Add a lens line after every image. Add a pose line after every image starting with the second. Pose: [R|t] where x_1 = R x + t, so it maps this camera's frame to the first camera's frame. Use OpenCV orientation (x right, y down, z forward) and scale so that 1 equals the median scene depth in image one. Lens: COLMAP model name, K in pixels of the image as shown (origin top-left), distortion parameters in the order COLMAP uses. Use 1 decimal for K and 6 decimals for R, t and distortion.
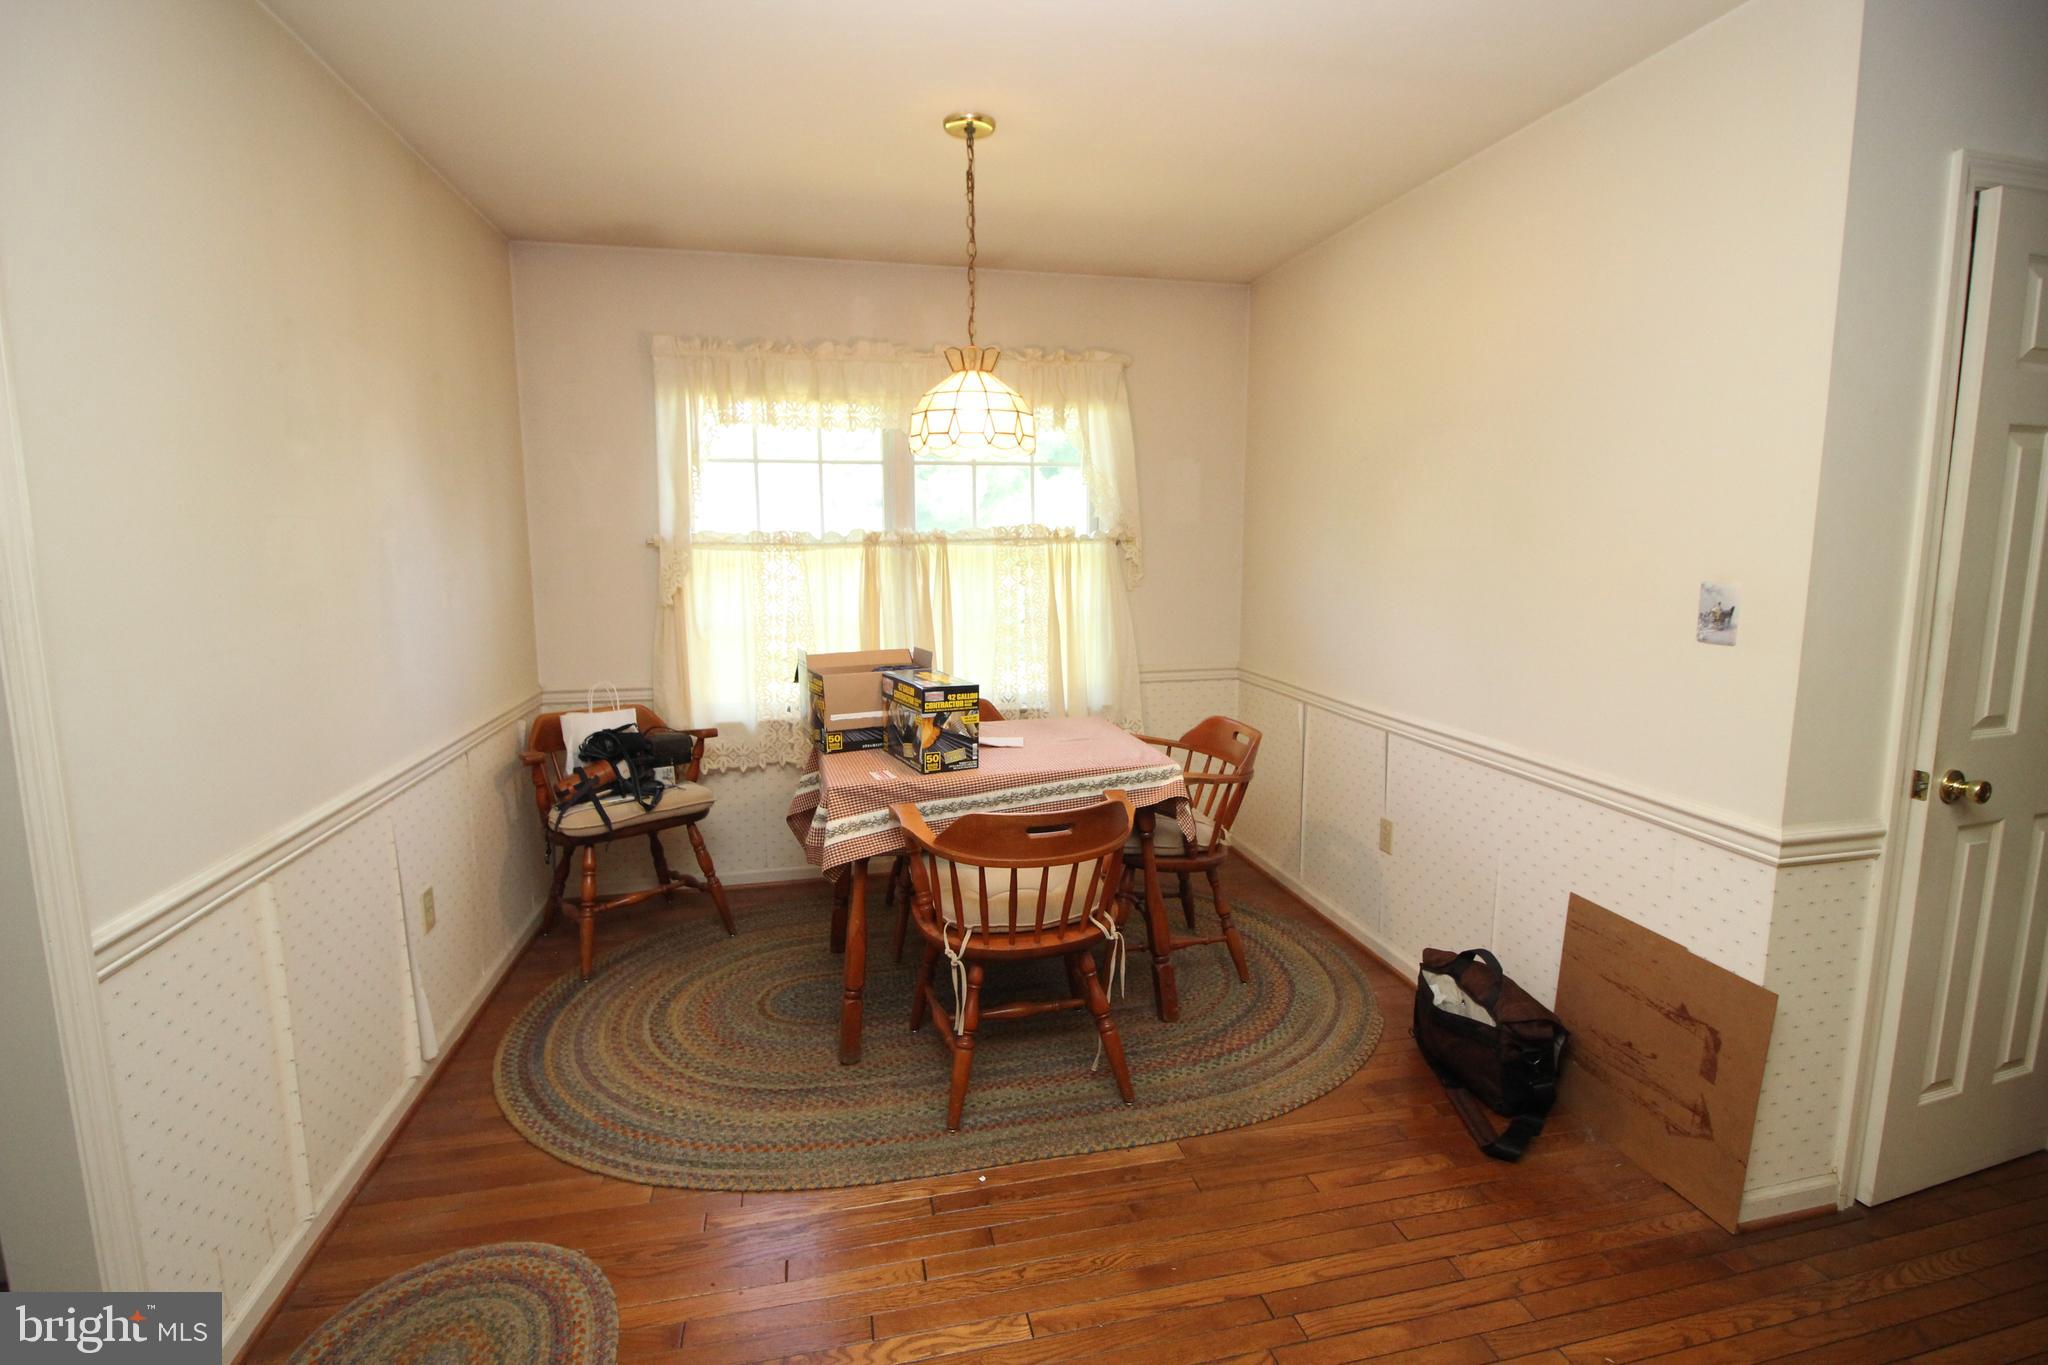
lens RADIAL K [[940.3, 0, 1025.1], [0, 940.3, 674.5], [0, 0, 1]] dist [-0.012268, -0.007384]
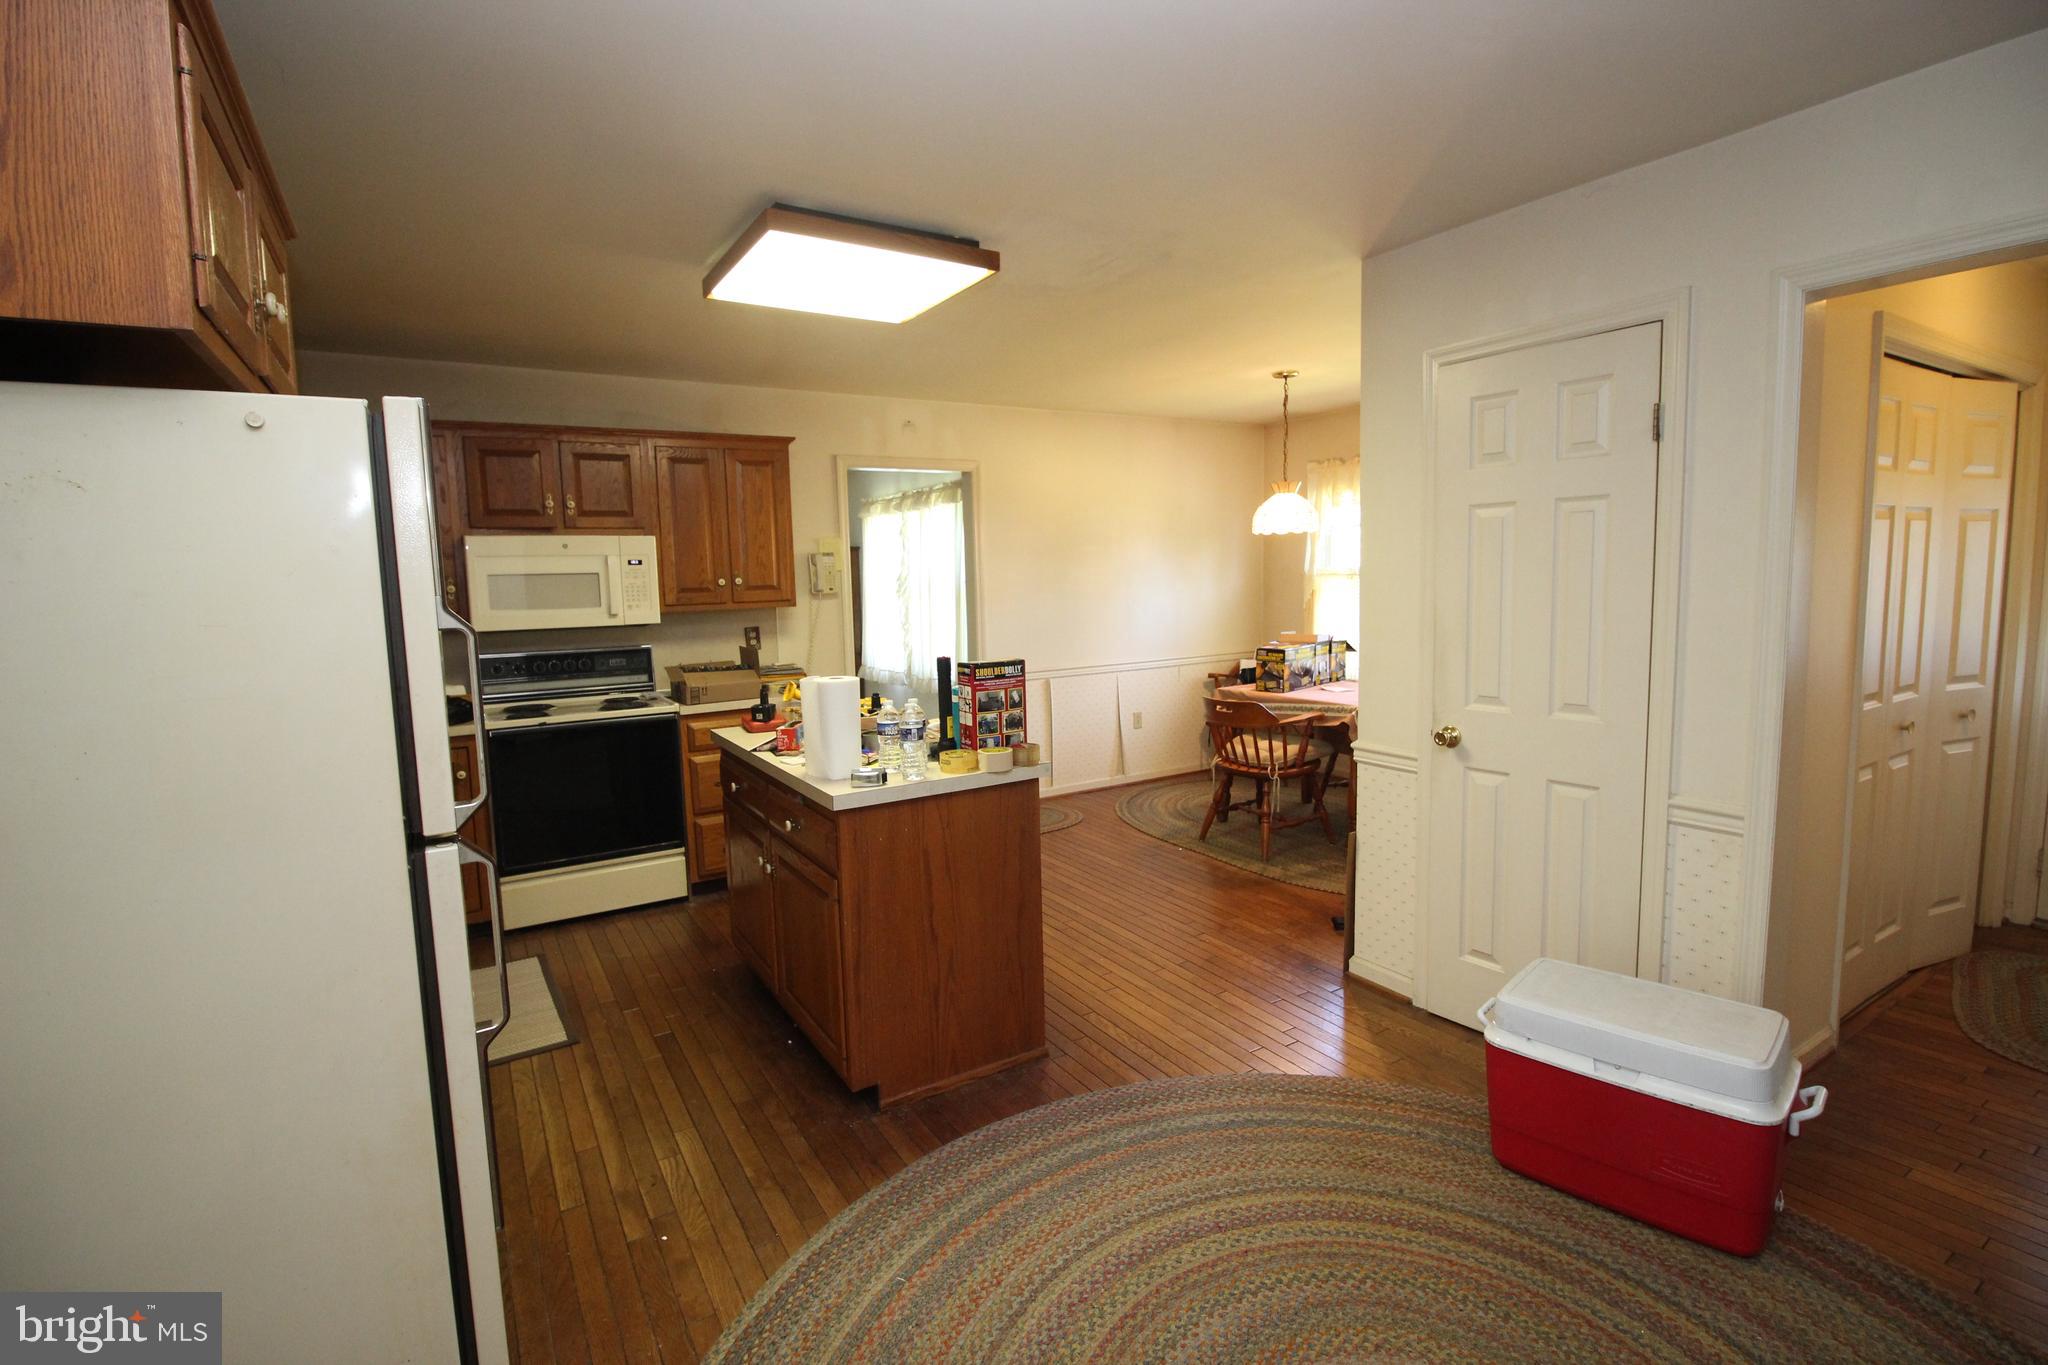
lens RADIAL K [[940.3, 0, 1027.8], [0, 940.3, 674.1], [0, 0, 1]] dist [-0.012268, -0.007384]
pose [[0.331088, 0.101559, -0.938118, 1.624610], [-0.113001, 0.991304, 0.067436, -0.010690], [0.936809, 0.083681, 0.339686, -0.161546]]
